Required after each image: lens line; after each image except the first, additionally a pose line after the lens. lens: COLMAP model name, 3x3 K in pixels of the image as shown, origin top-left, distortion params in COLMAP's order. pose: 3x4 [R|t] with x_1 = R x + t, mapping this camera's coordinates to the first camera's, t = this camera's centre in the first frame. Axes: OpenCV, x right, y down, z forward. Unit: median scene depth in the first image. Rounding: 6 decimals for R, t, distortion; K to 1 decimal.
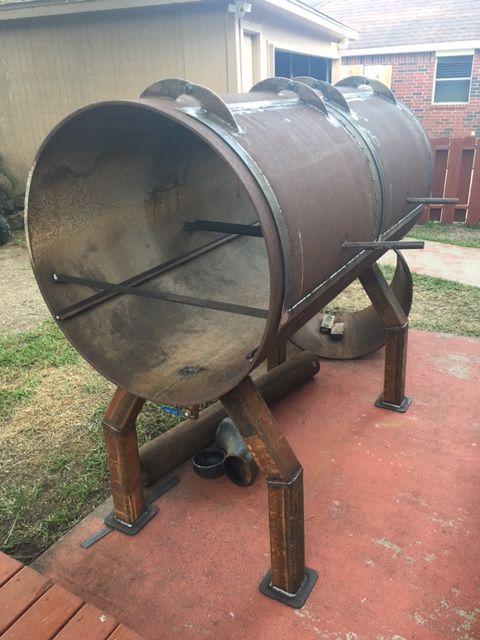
lens RADIAL K [[546.6, 0, 244.0], [0, 546.6, 319.9], [0, 0, 1]] dist [0.081310, -0.115184]
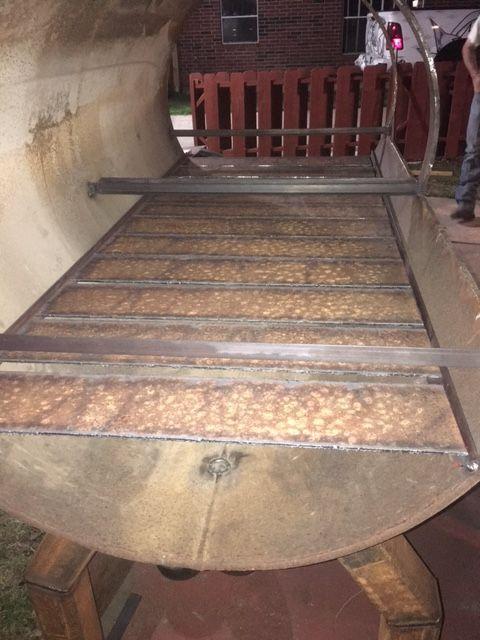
lens RADIAL K [[549.1, 0, 240.0], [0, 549.1, 320.0], [0, 0, 1]] dist [0.081529, -0.116137]
pose [[0.927558, -0.175641, 0.329828, -0.166536], [0.151105, 0.983565, 0.098827, -0.066287], [-0.341765, -0.041829, 0.938854, 0.372339]]
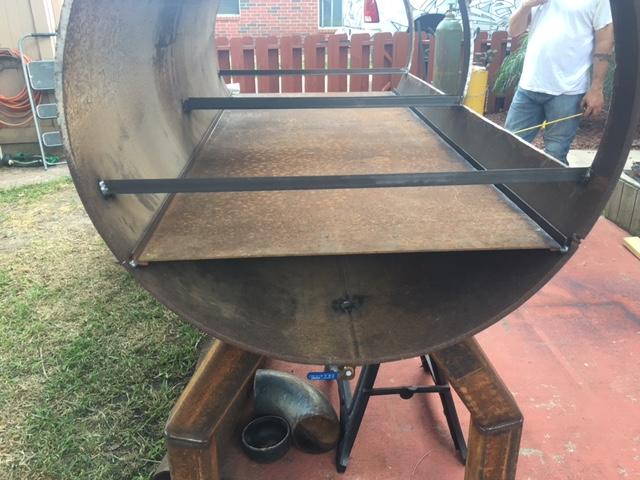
lens RADIAL K [[549.1, 0, 319.7], [0, 549.1, 234.0], [0, 0, 1]] dist [0.081529, -0.116137]
pose [[0.841384, -0.182895, 0.508549, -0.317093], [0.192367, 0.980719, 0.034440, -0.011142], [-0.505042, 0.068851, 0.860344, 0.338006]]
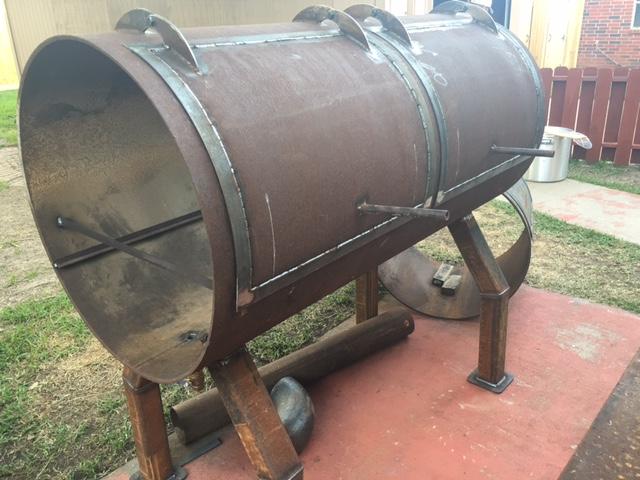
lens RADIAL K [[546.6, 0, 318.9], [0, 546.6, 237.1], [0, 0, 1]] dist [0.081310, -0.115184]
pose [[0.978655, 0.070577, -0.193010, 0.191058], [-0.072684, 0.997348, -0.003847, -0.056807], [0.192227, 0.017794, 0.981189, 0.122534]]
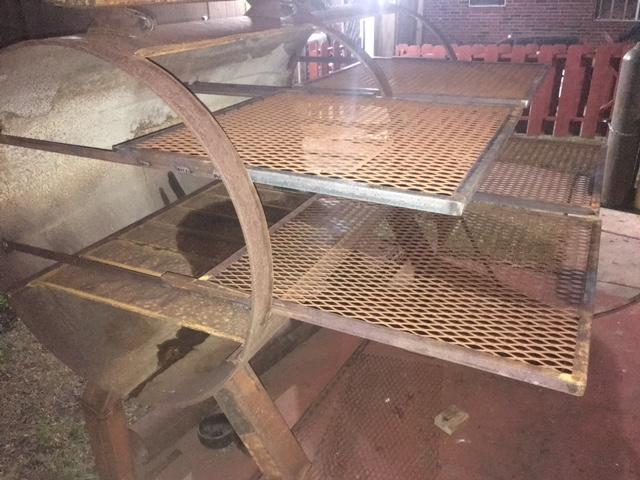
lens RADIAL K [[546.6, 0, 318.9], [0, 546.6, 237.1], [0, 0, 1]] dist [0.081310, -0.115184]
pose [[0.998188, -0.012105, 0.058944, 0.052084], [0.010032, 0.999325, 0.035346, -0.081010], [-0.059332, -0.034690, 0.997635, 0.110624]]
